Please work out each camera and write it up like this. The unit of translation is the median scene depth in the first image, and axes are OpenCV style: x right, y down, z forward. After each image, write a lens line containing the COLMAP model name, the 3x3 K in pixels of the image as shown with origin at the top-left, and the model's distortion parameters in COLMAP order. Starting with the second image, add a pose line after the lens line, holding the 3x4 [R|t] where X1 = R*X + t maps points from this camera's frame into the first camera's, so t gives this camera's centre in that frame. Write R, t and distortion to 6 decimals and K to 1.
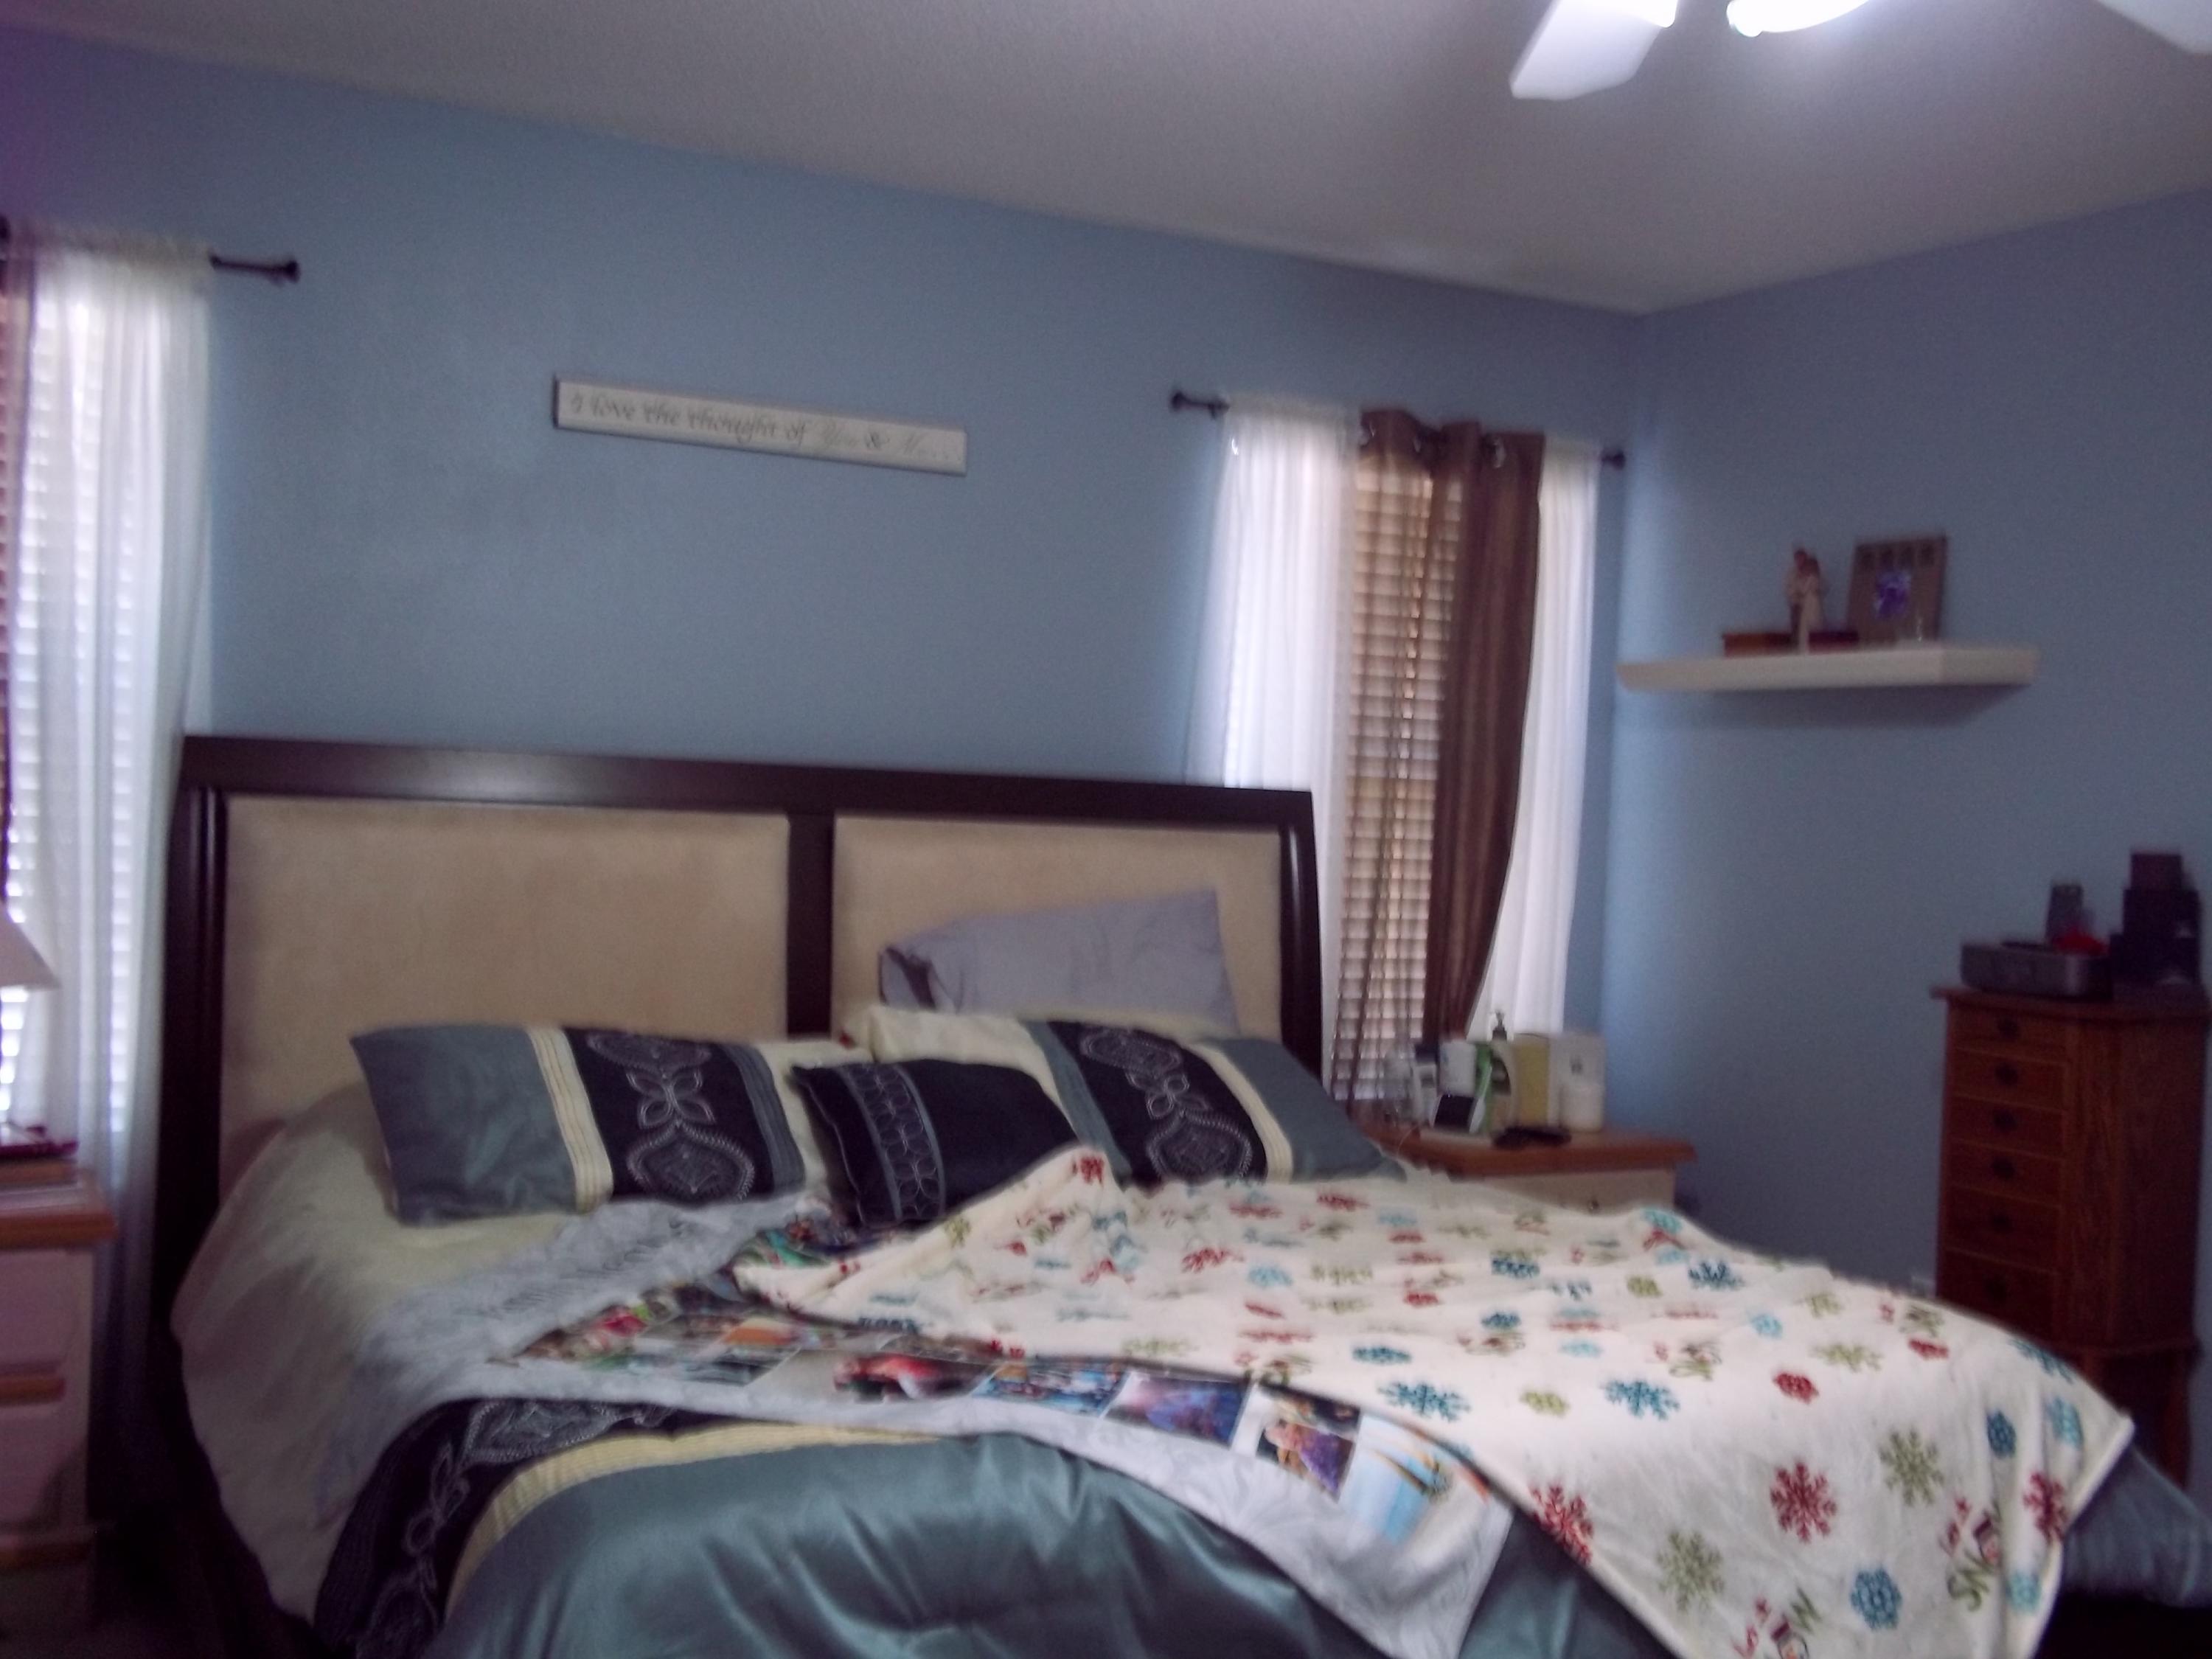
lens RADIAL K [[2377.0, 0, 1106.0], [0, 2377.0, 829.5], [0, 0, 1]] dist [0.007223, 0.018923]
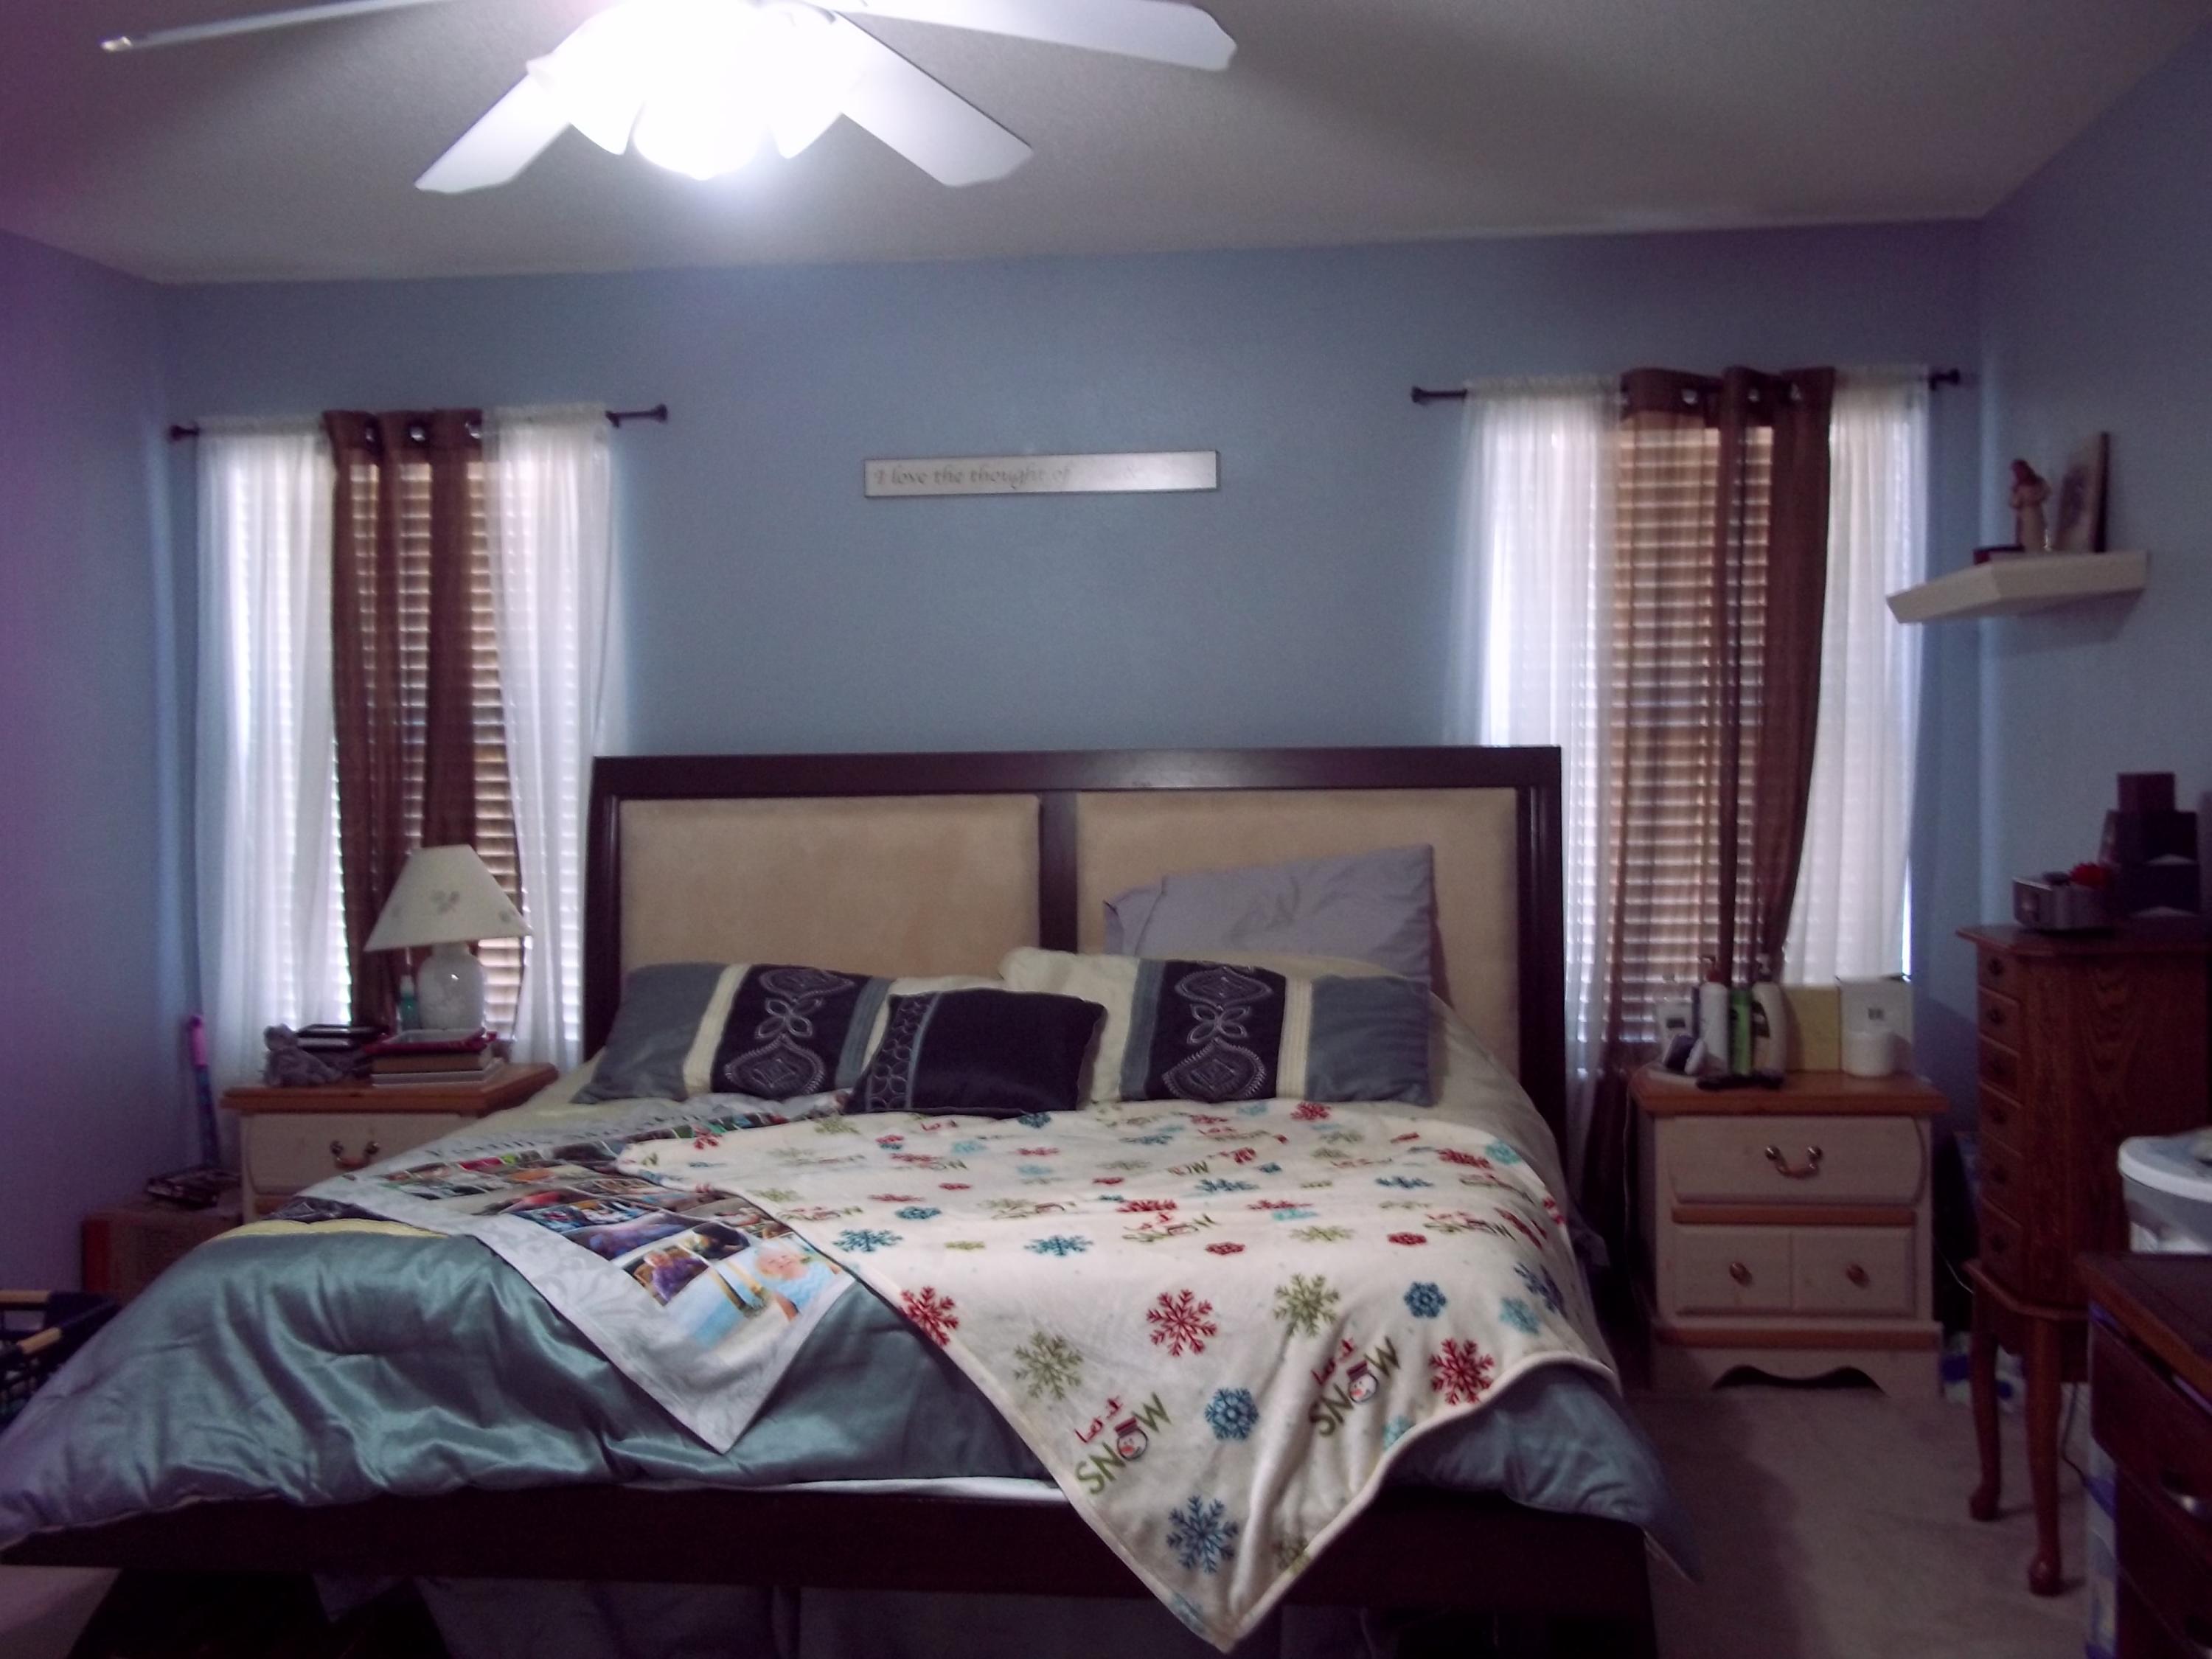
lens RADIAL K [[2343.5, 0, 1106.0], [0, 2343.5, 829.5], [0, 0, 1]] dist [-0.013153, -0.006792]
pose [[0.814749, -0.035559, -0.578722, 0.645468], [0.042372, 0.999100, -0.001735, 0.016932], [0.578263, -0.023108, 0.815523, 0.048759]]
